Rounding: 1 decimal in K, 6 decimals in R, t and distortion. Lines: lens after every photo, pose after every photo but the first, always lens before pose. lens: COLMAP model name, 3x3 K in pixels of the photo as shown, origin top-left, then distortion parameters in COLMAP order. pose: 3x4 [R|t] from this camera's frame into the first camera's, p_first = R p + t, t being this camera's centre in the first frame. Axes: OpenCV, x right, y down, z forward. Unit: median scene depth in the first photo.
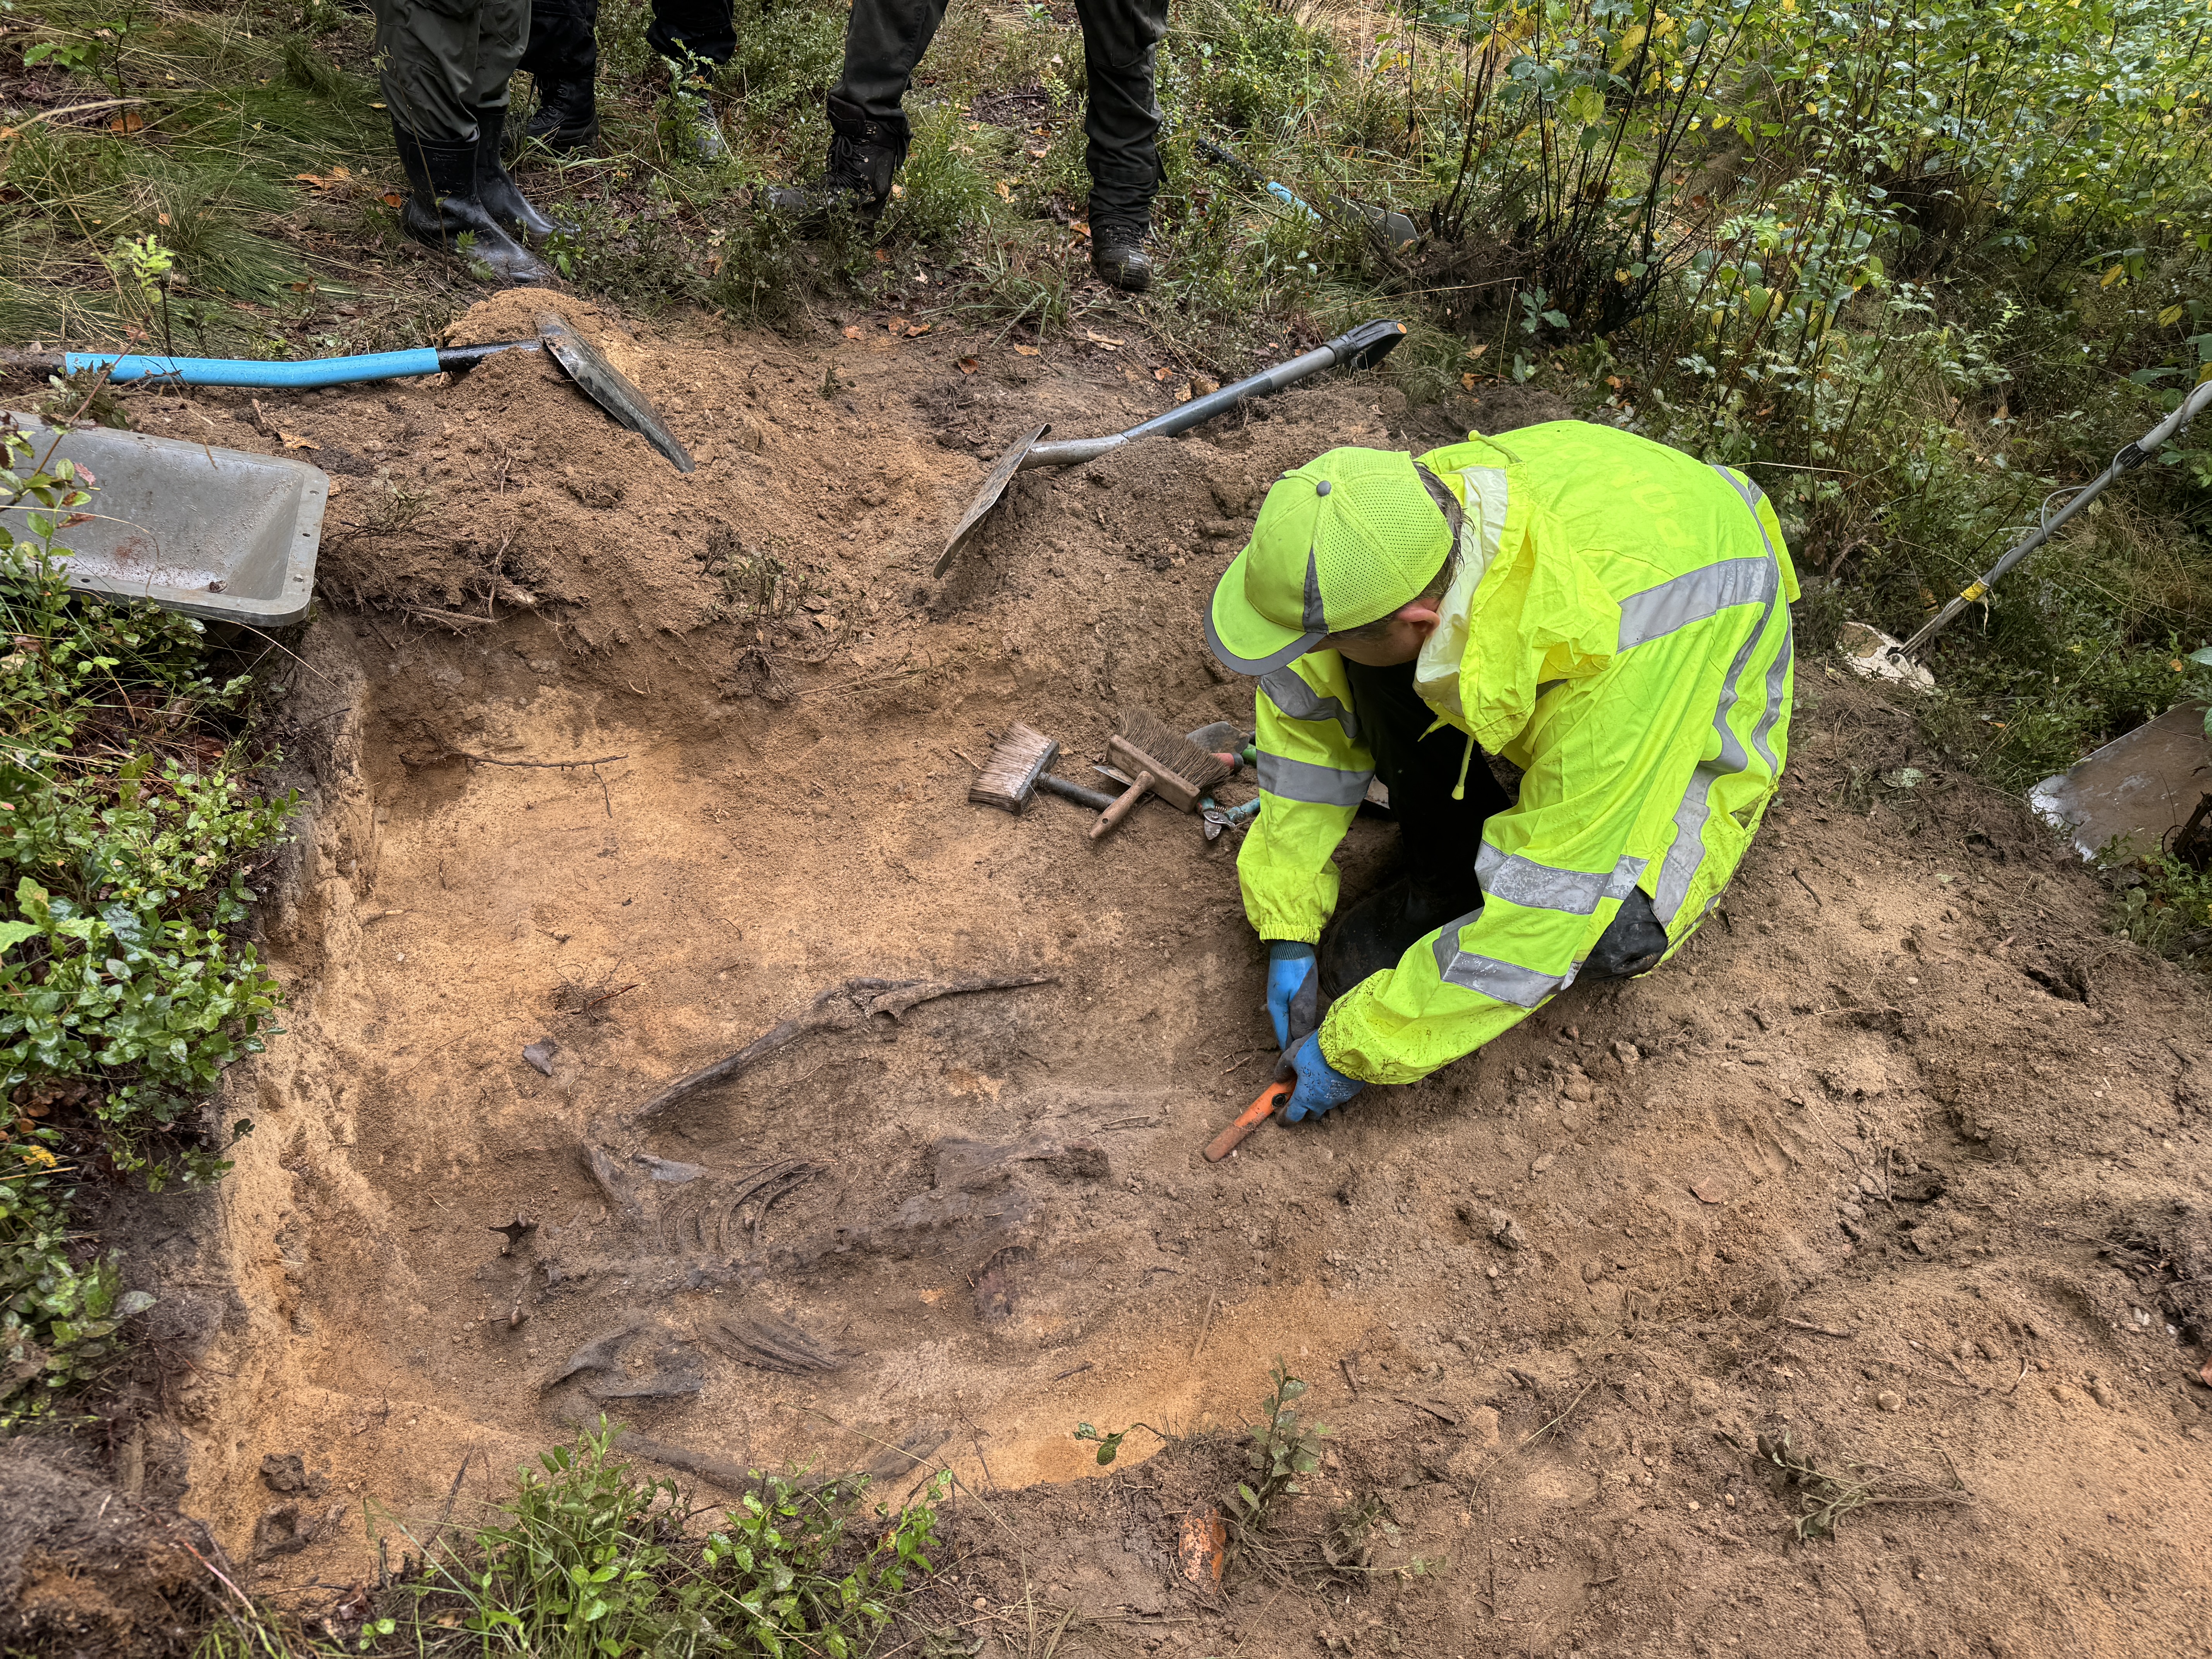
lens RADIAL K [[1573.4, 0, 1099.7], [0, 1573.4, 852.1], [0, 0, 1]] dist [0.031973, -0.043957]
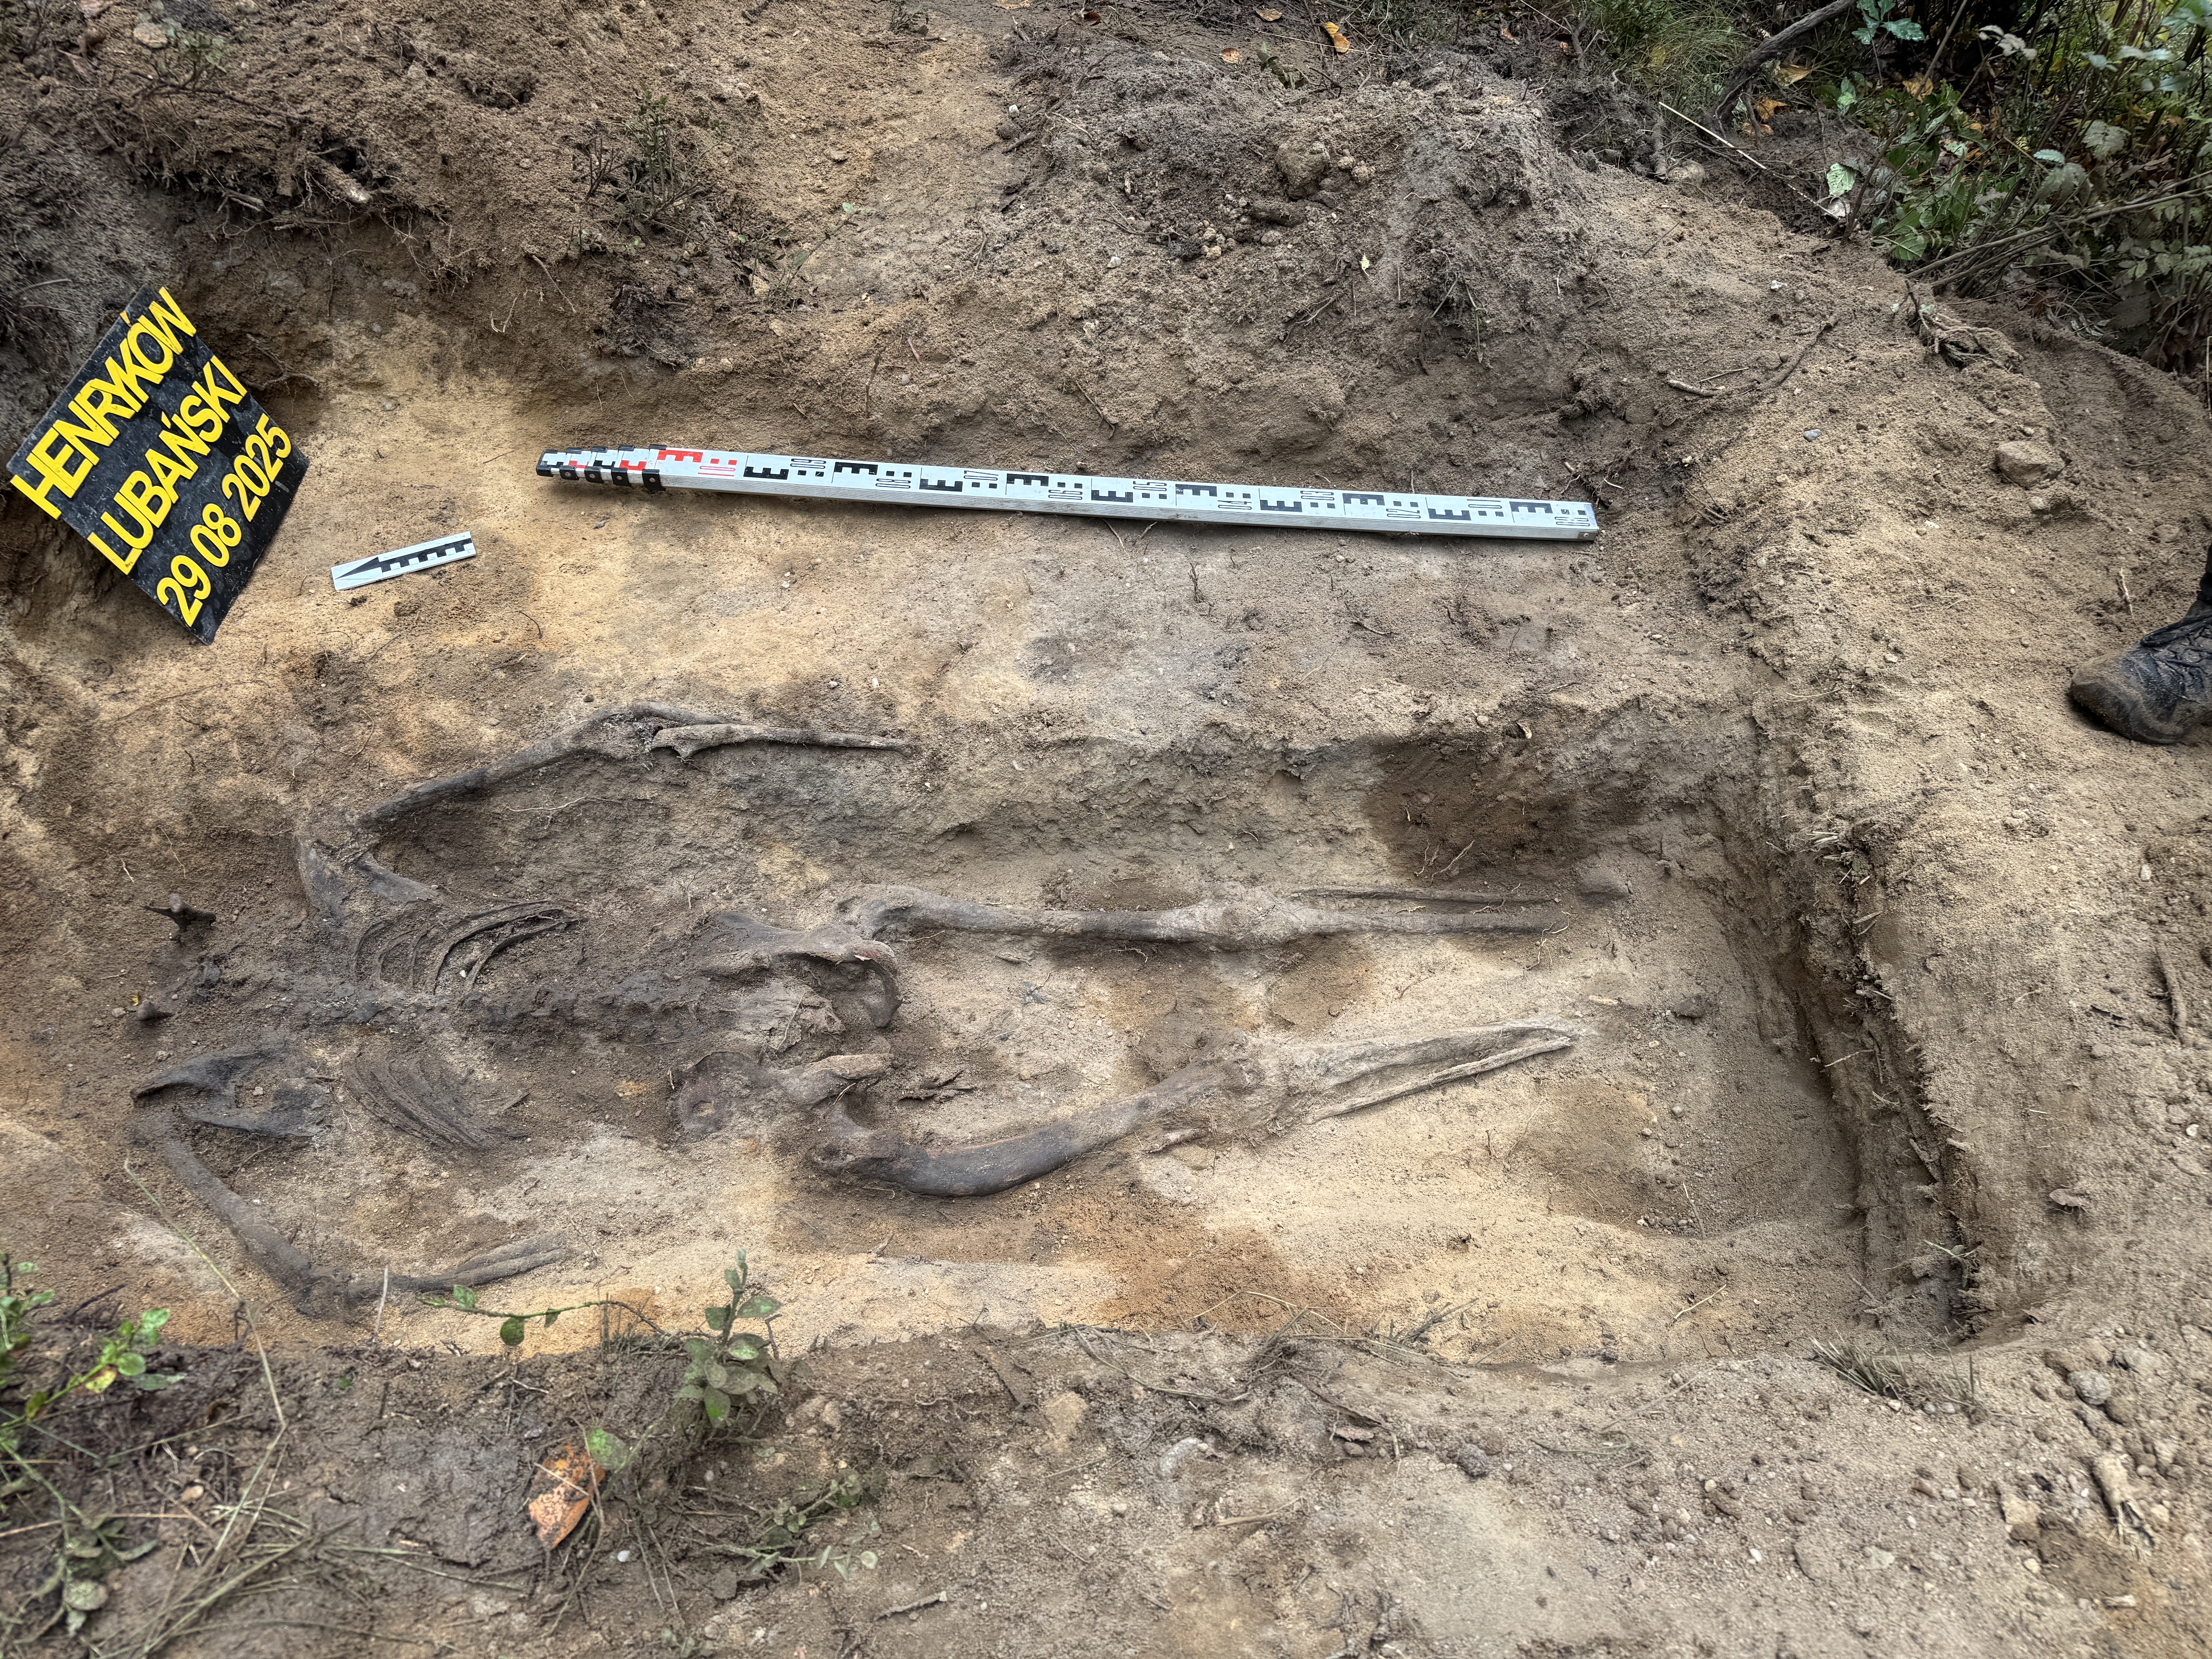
lens RADIAL K [[1573.4, 0, 1085.6], [0, 1573.4, 834.4], [0, 0, 1]] dist [0.031973, -0.043957]
pose [[0.960076, 0.167224, -0.224254, 0.268588], [-0.143995, 0.982717, 0.116332, 0.021458], [0.239832, -0.079396, 0.967562, 0.261687]]
